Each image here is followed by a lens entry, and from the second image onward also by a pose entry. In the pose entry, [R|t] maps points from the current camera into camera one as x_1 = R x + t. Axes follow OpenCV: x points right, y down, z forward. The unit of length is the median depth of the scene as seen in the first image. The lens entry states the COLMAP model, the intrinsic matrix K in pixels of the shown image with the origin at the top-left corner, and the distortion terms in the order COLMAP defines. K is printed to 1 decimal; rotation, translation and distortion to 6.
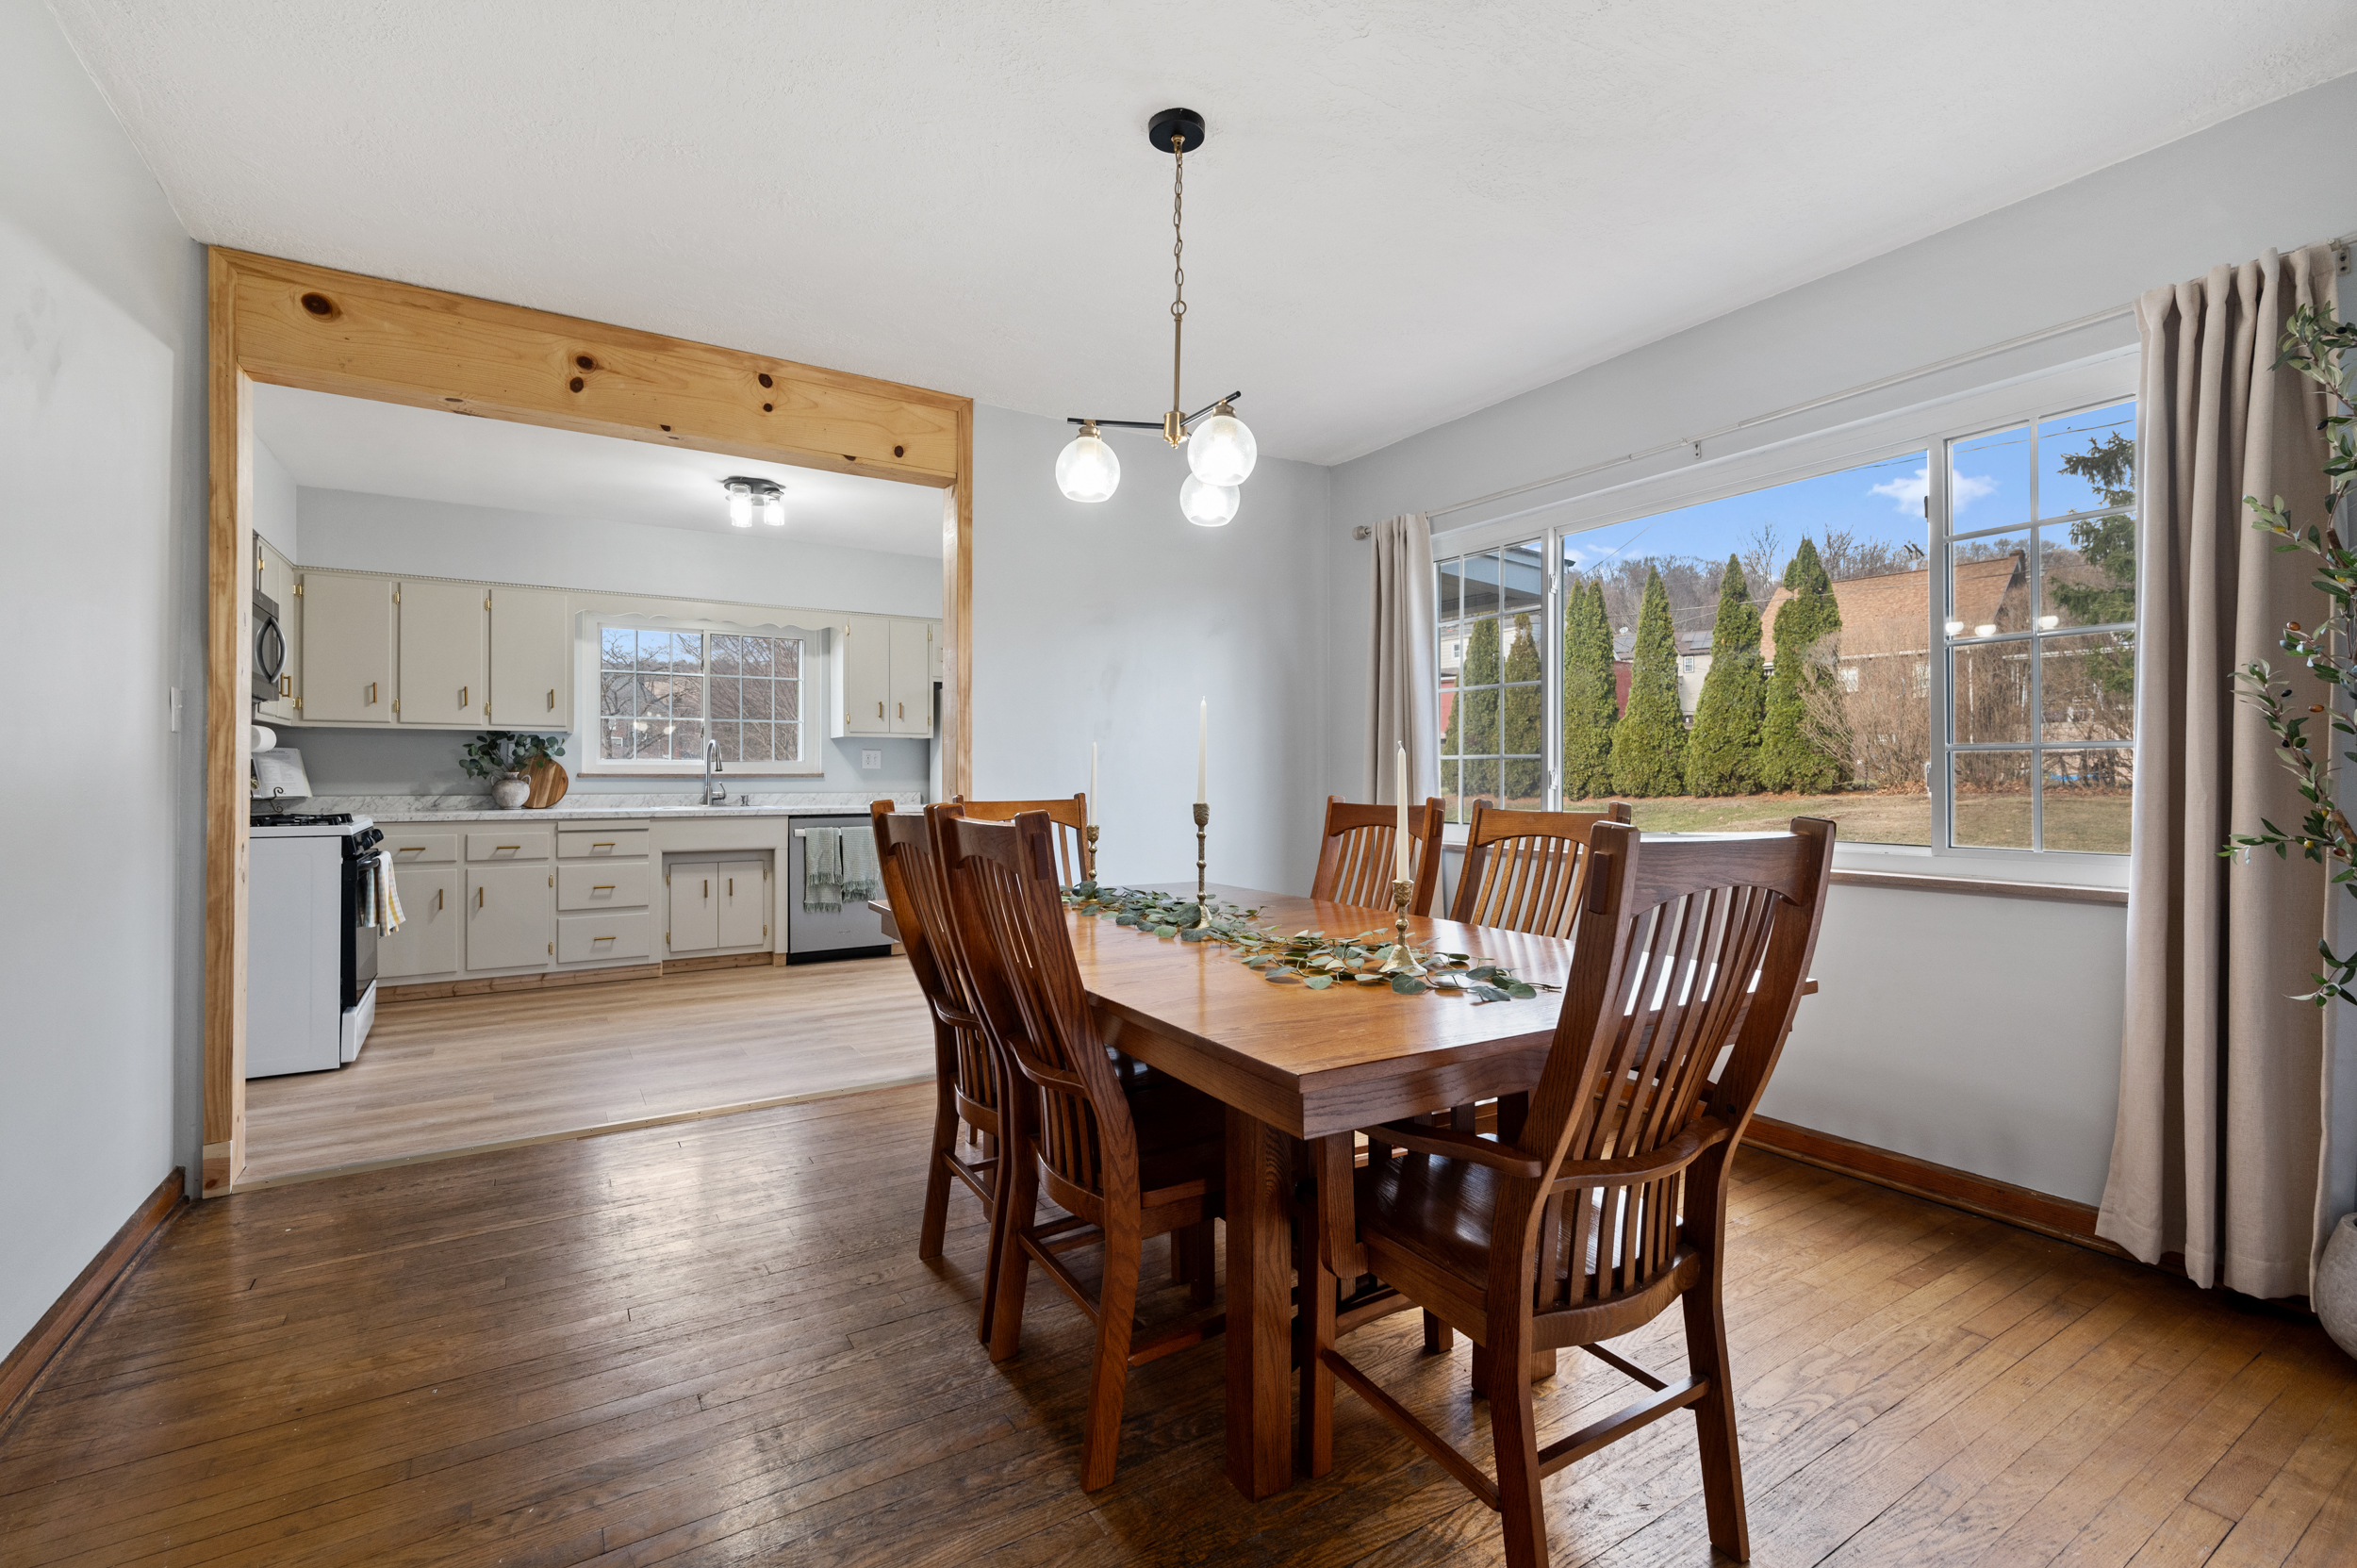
lens RADIAL K [[1046.2, 0, 1187.7], [0, 1046.2, 776.2], [0, 0, 1]] dist [-0.000745, -0.000237]
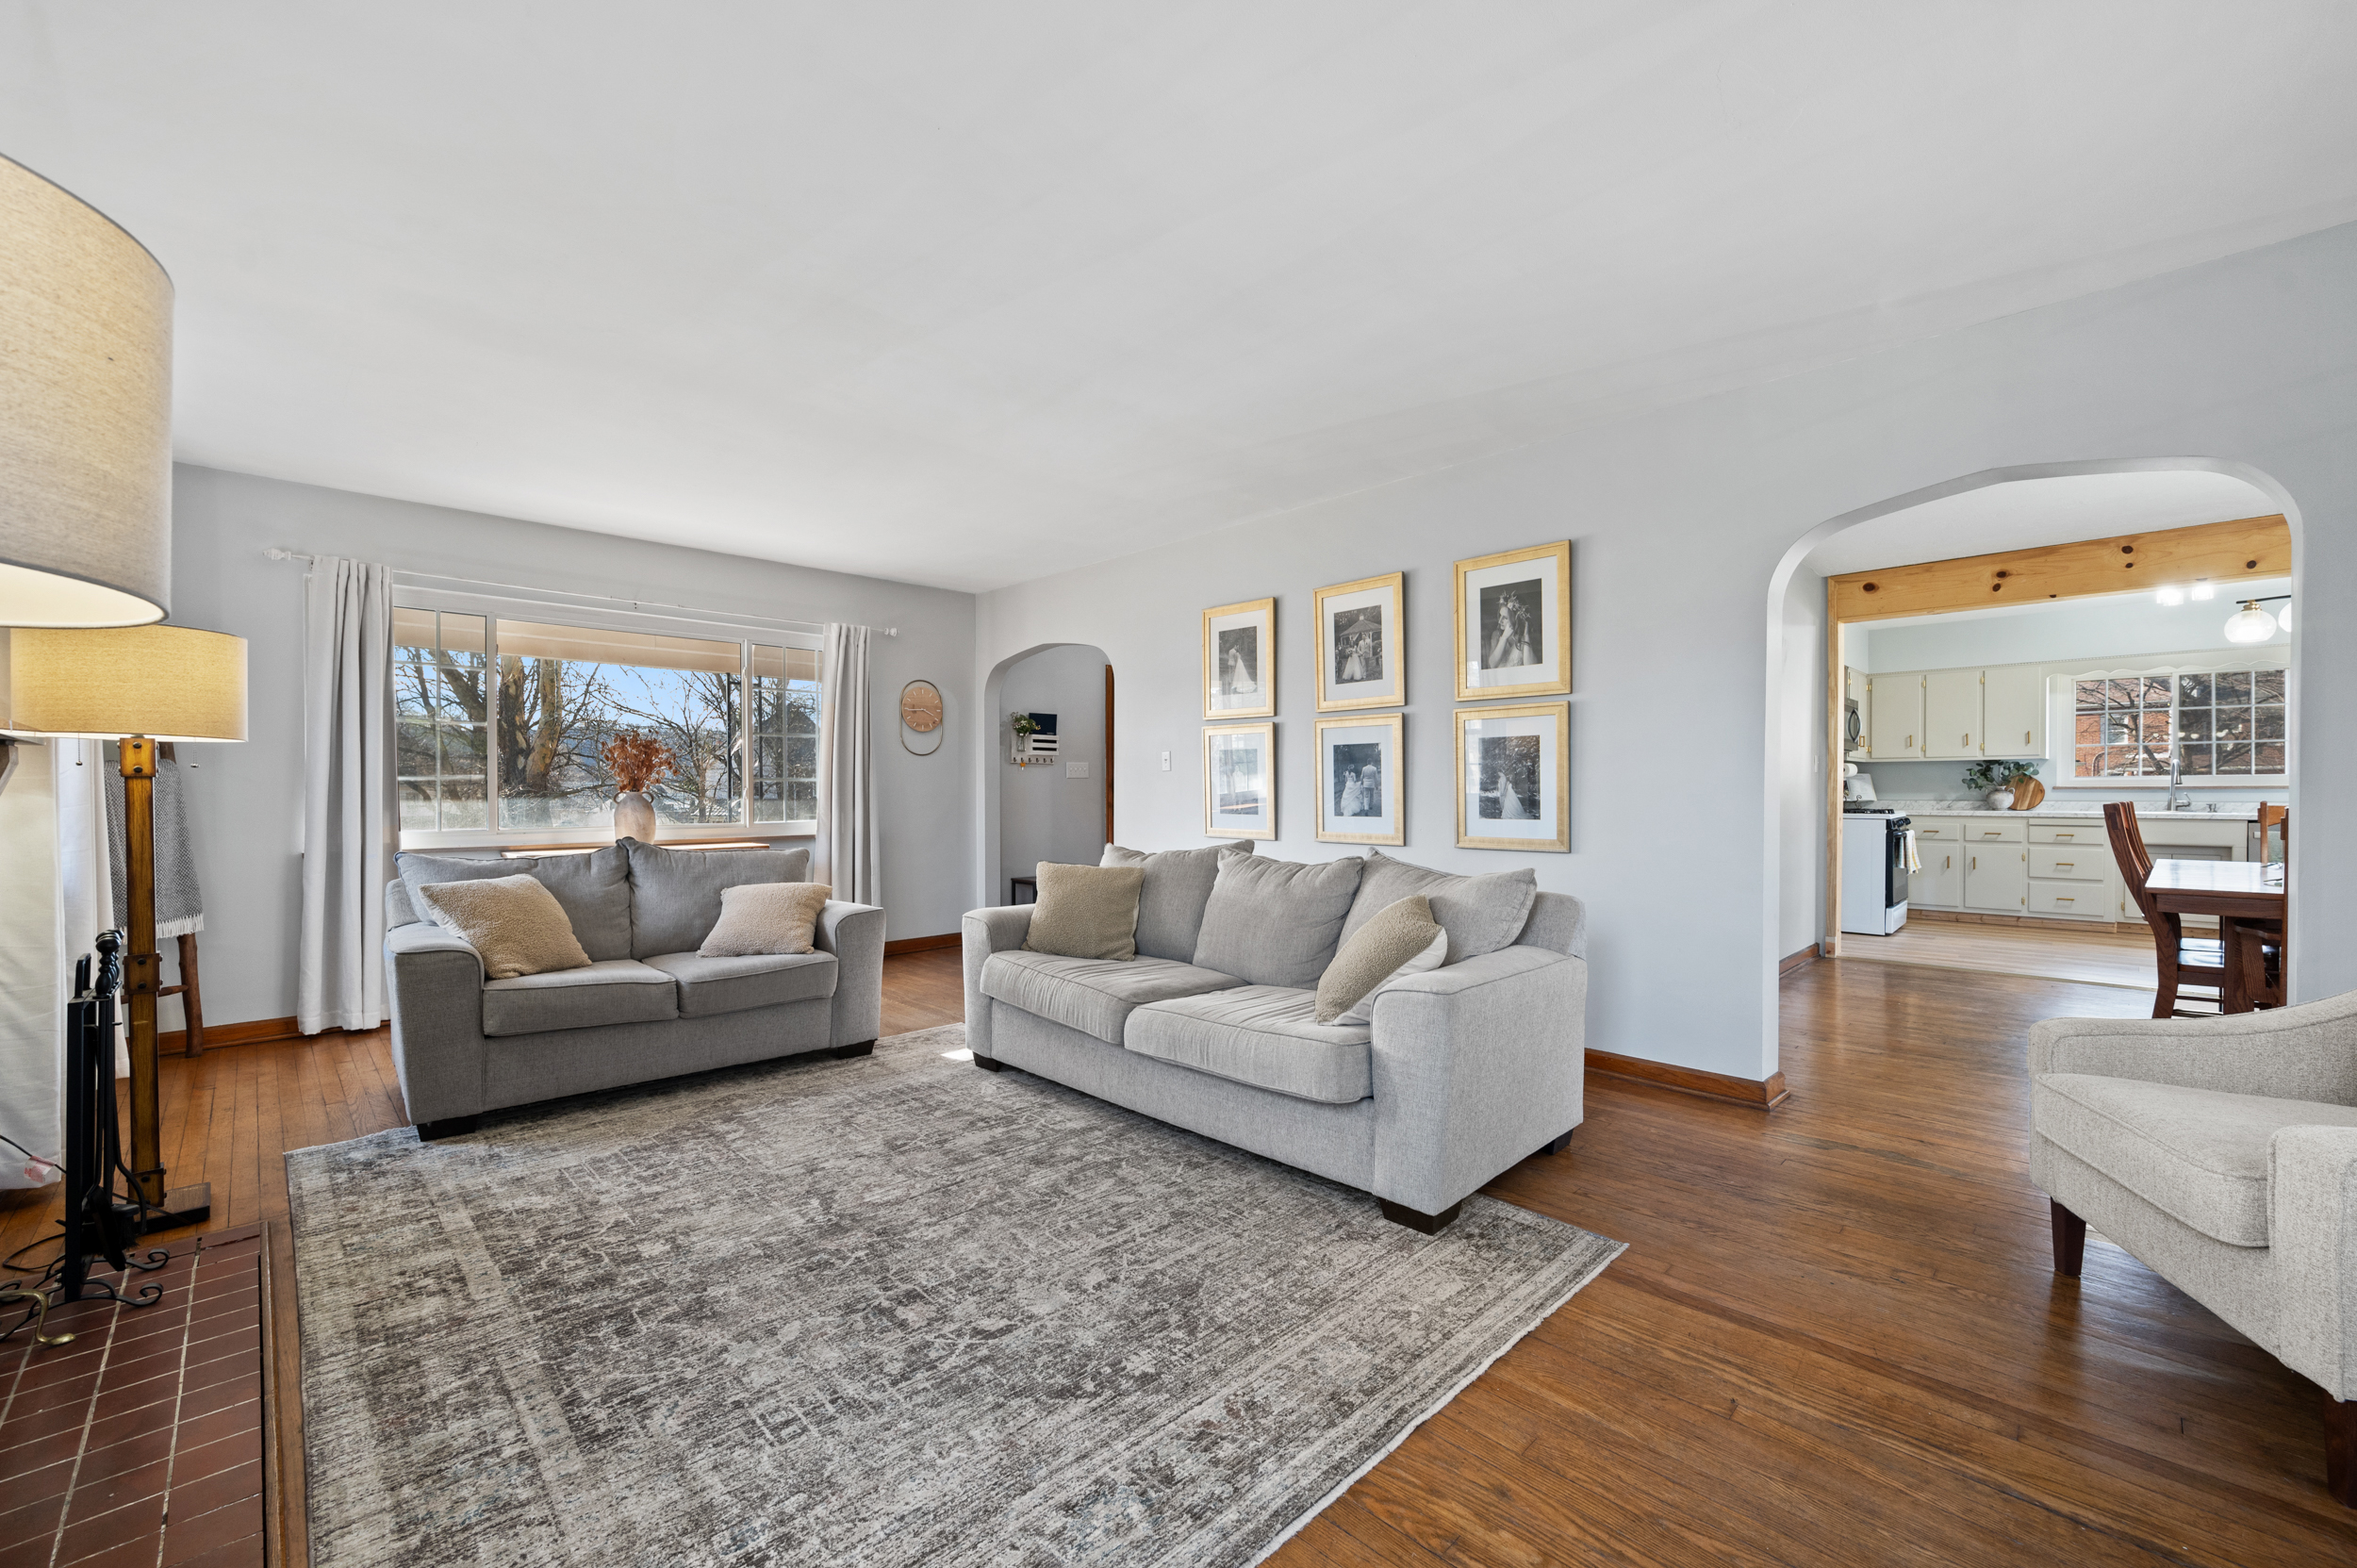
lens RADIAL K [[936.3, 0, 1178.2], [0, 936.3, 794.0], [0, 0, 1]] dist [0.000918, -0.000092]
pose [[0.215273, 0.003638, -0.976547, 0.451294], [0.002372, 0.999988, 0.004248, -0.000973], [0.976551, -0.003231, 0.215262, -0.491714]]
